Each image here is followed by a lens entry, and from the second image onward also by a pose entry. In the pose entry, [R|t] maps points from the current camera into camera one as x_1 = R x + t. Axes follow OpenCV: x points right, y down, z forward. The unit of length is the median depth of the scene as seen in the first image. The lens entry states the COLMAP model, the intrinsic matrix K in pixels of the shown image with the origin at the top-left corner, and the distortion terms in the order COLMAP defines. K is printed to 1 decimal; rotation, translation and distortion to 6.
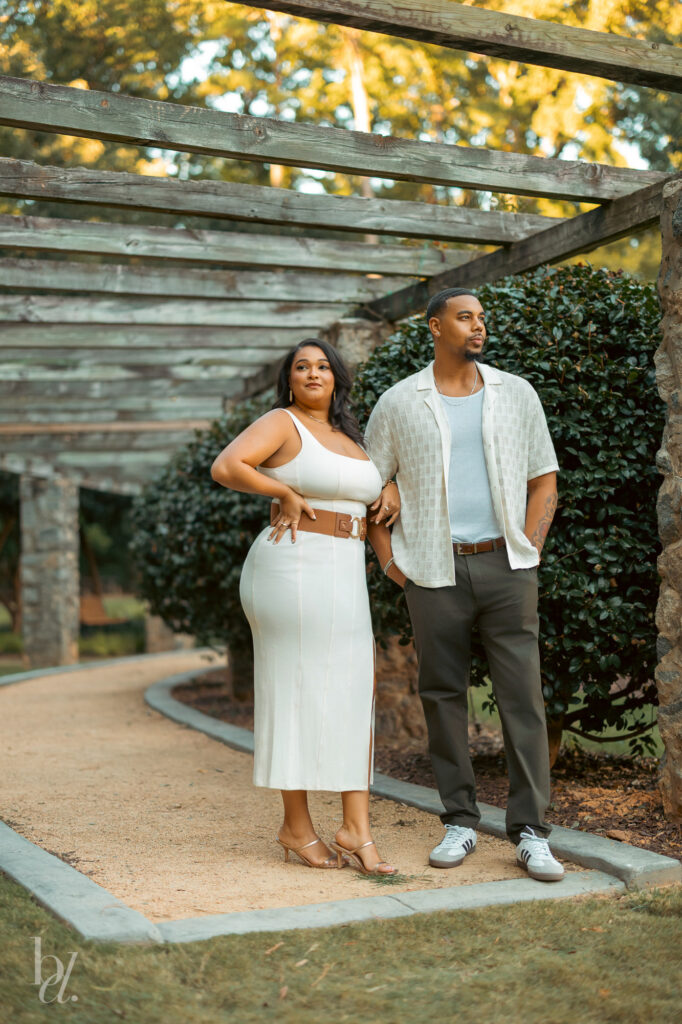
lens RADIAL K [[1409.9, 0, 341.0], [0, 1409.9, 512.0], [0, 0, 1]] dist [-0.011156, 0.014120]
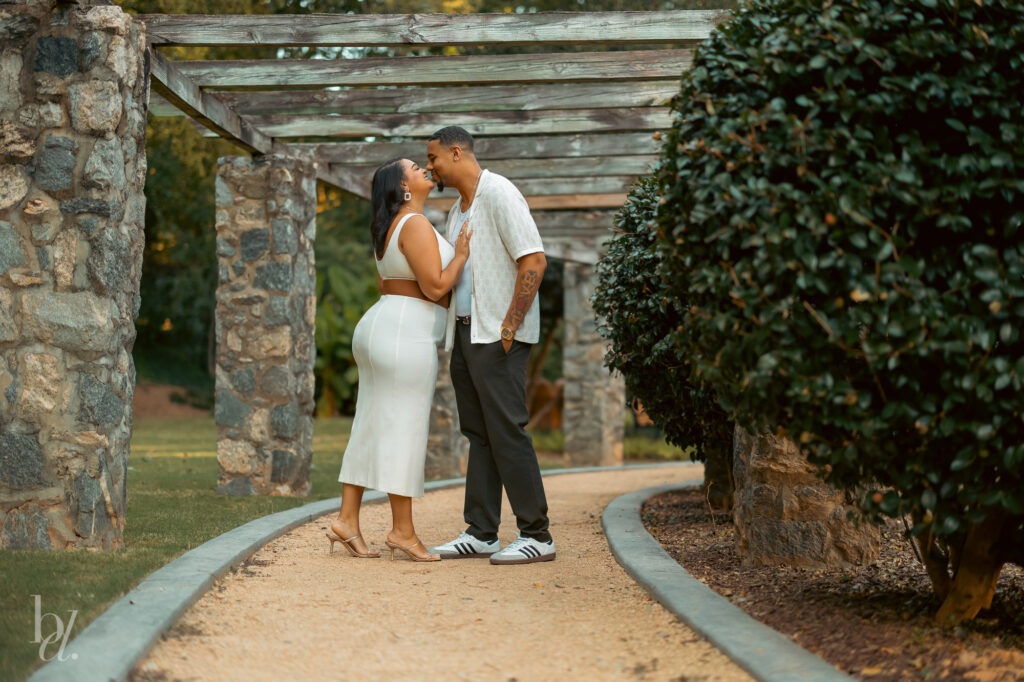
lens RADIAL K [[1409.9, 0, 515.2], [0, 1409.9, 354.1], [0, 0, 1]] dist [-0.011156, 0.014120]
pose [[0.940517, 0.020367, -0.339136, 0.192137], [-0.014050, 0.999679, 0.021070, 0.049617], [0.339457, -0.015052, 0.940501, 0.323243]]
